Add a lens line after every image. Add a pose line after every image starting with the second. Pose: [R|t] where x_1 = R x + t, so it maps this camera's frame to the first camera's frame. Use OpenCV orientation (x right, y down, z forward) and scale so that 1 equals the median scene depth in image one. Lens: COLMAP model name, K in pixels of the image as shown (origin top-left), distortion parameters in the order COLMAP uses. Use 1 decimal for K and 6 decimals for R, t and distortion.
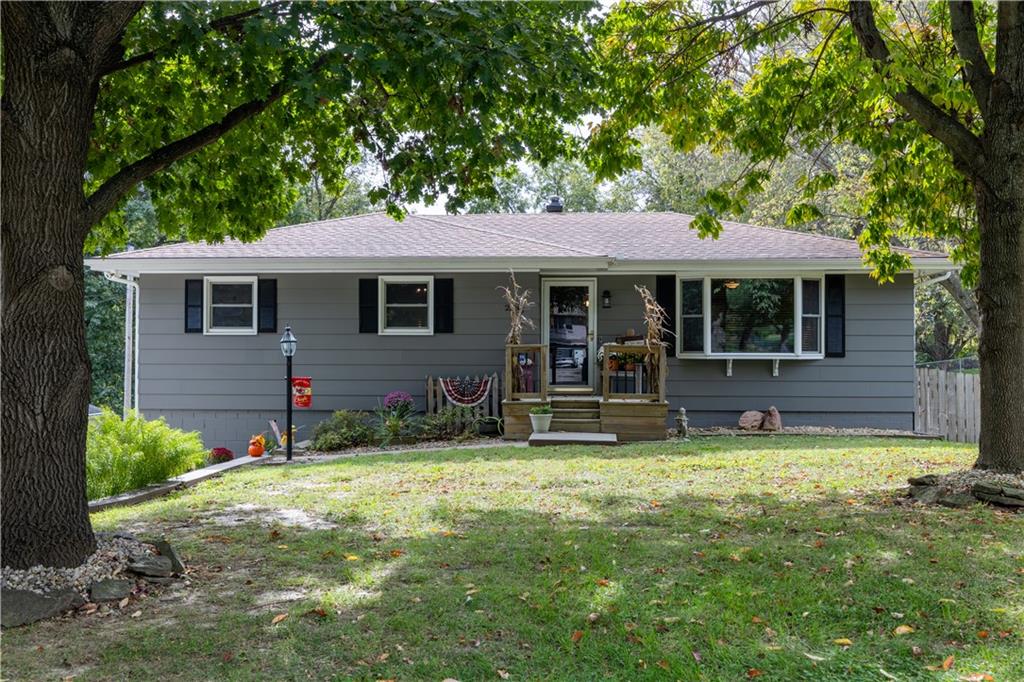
lens RADIAL K [[985.2, 0, 512.0], [0, 985.2, 341.0], [0, 0, 1]] dist [0.004474, -0.002541]
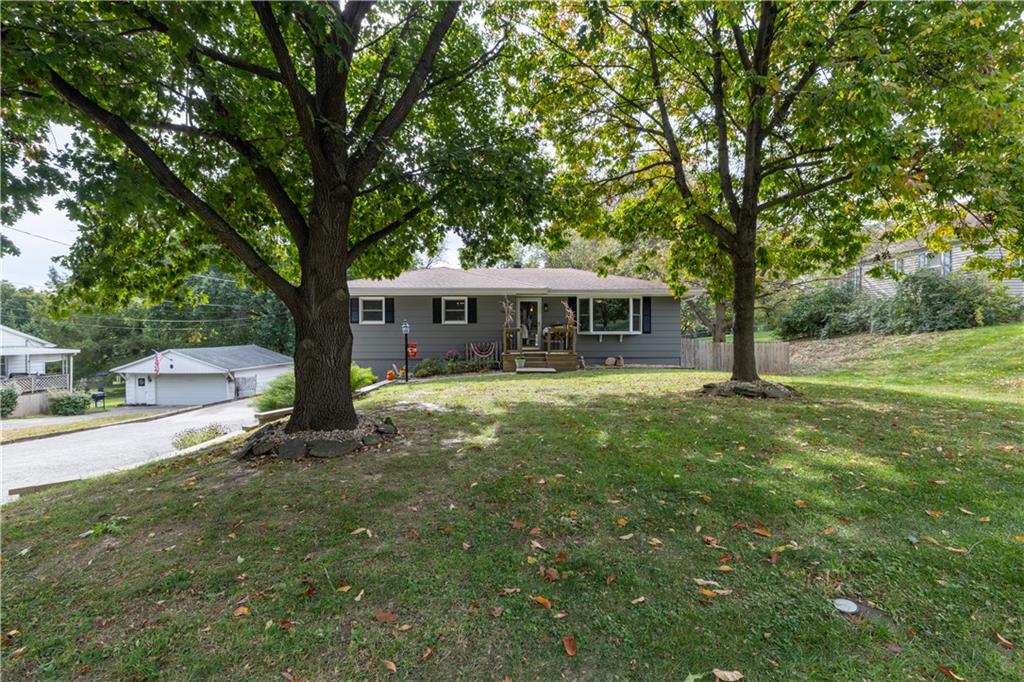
lens RADIAL K [[449.5, 0, 512.0], [0, 449.5, 341.0], [0, 0, 1]] dist [-0.000323, -0.000022]
pose [[0.996933, -0.005804, 0.078050, -0.063688], [0.003557, 0.999576, 0.028902, 0.003501], [-0.078184, -0.028535, 0.996530, 0.002324]]
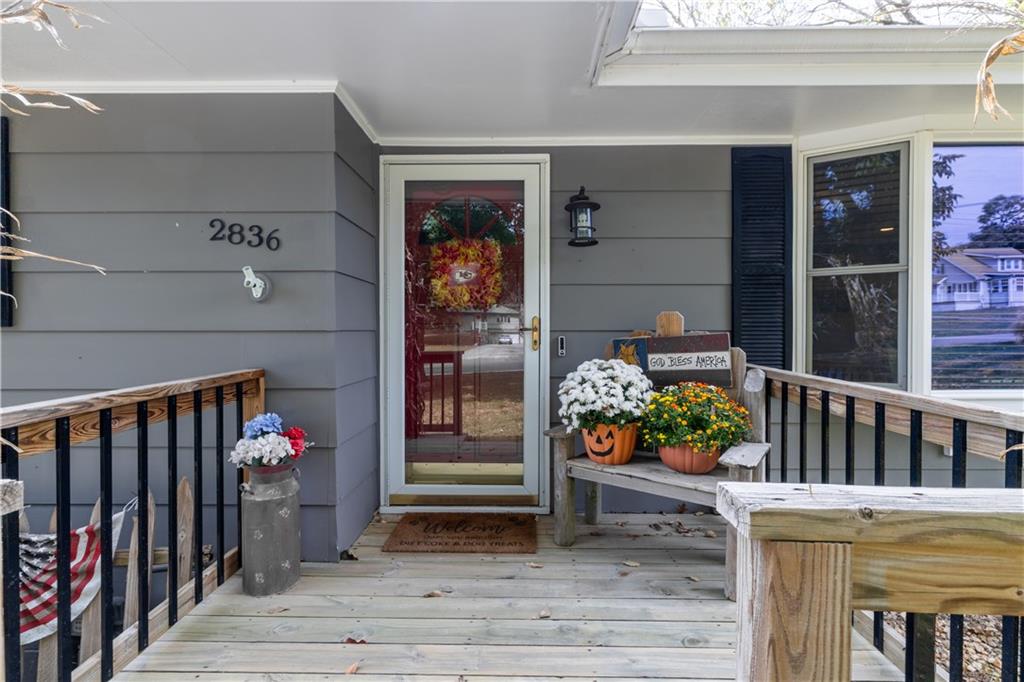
lens RADIAL K [[449.5, 0, 512.0], [0, 449.5, 341.0], [0, 0, 1]] dist [-0.000323, -0.000022]
pose [[0.999044, -0.004070, 0.043516, 0.073441], [0.002877, 0.999619, 0.027456, -0.007731], [-0.043611, -0.027305, 0.998675, 0.934431]]
